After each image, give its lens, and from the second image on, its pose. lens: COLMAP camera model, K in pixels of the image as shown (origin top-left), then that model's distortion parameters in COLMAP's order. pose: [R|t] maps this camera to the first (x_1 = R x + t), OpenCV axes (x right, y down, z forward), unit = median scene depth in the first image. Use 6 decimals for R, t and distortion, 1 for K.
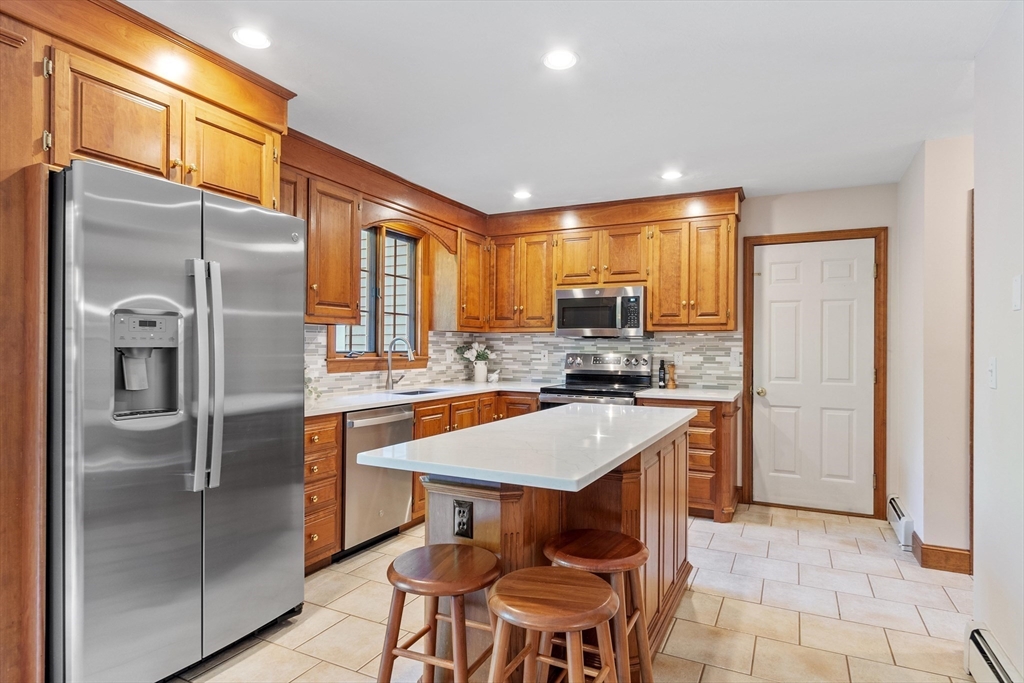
lens RADIAL K [[559.5, 0, 518.4], [0, 559.5, 347.4], [0, 0, 1]] dist [0.000920, -0.000101]
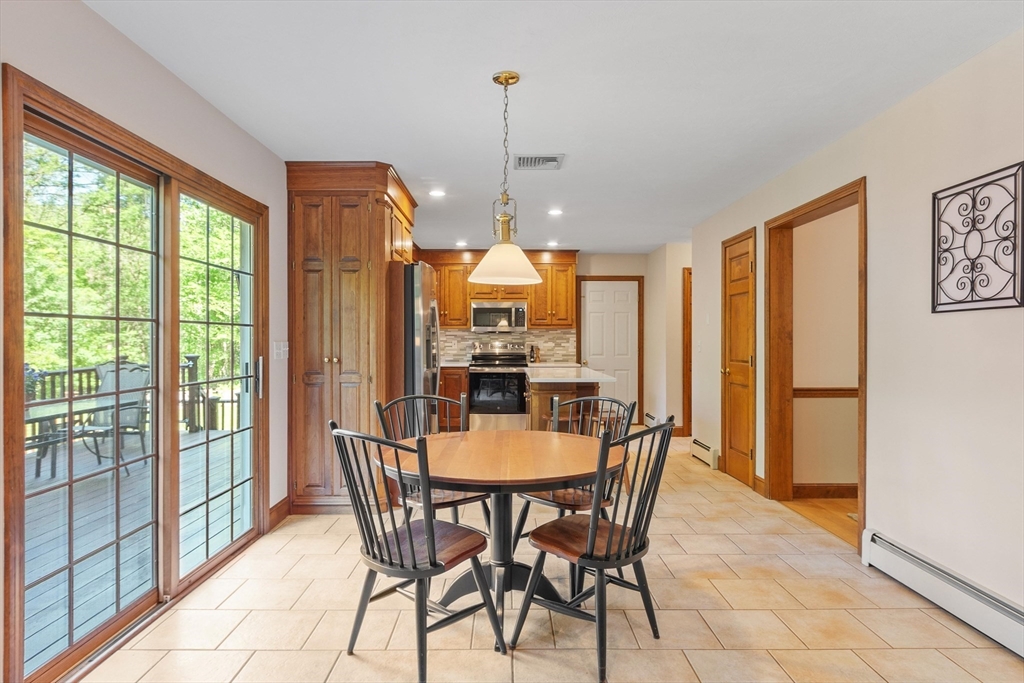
lens RADIAL K [[559.5, 0, 515.3], [0, 559.5, 341.2], [0, 0, 1]] dist [0.000920, -0.000101]
pose [[0.895629, -0.006557, 0.444754, -0.562801], [0.005471, 0.999978, 0.003725, 0.003007], [-0.444768, -0.000903, 0.895645, -0.506098]]
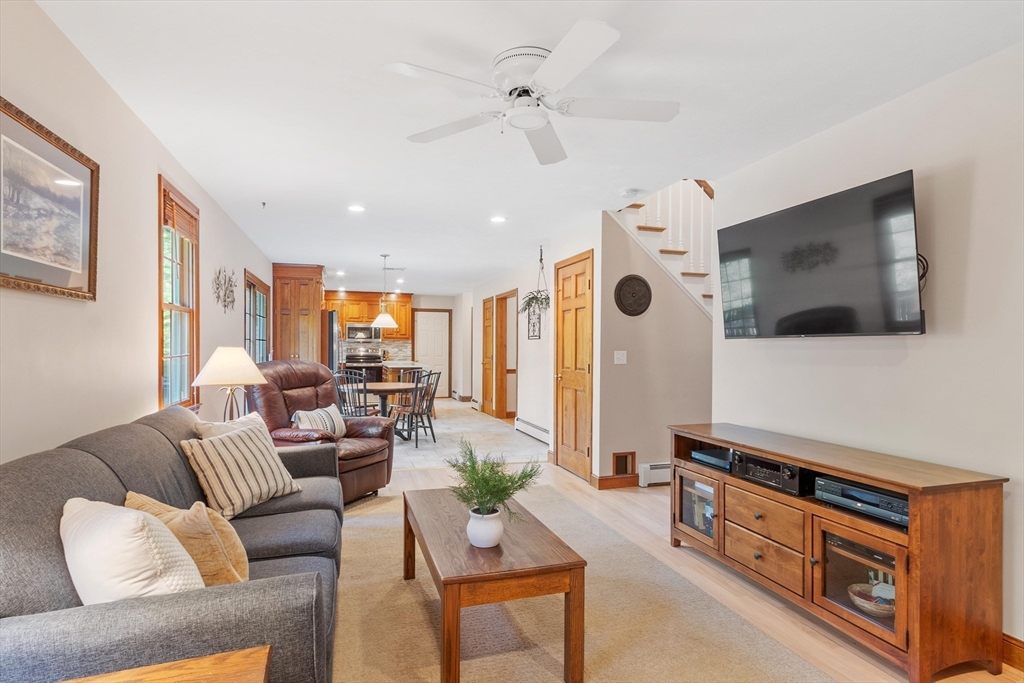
lens RADIAL K [[524.7, 0, 512.8], [0, 524.7, 349.5], [0, 0, 1]] dist [0.003050, 0.000105]
pose [[0.728028, -0.003028, 0.685541, -1.101462], [-0.002987, 0.999967, 0.007589, -0.002924], [-0.685541, -0.007573, 0.727995, -1.372775]]
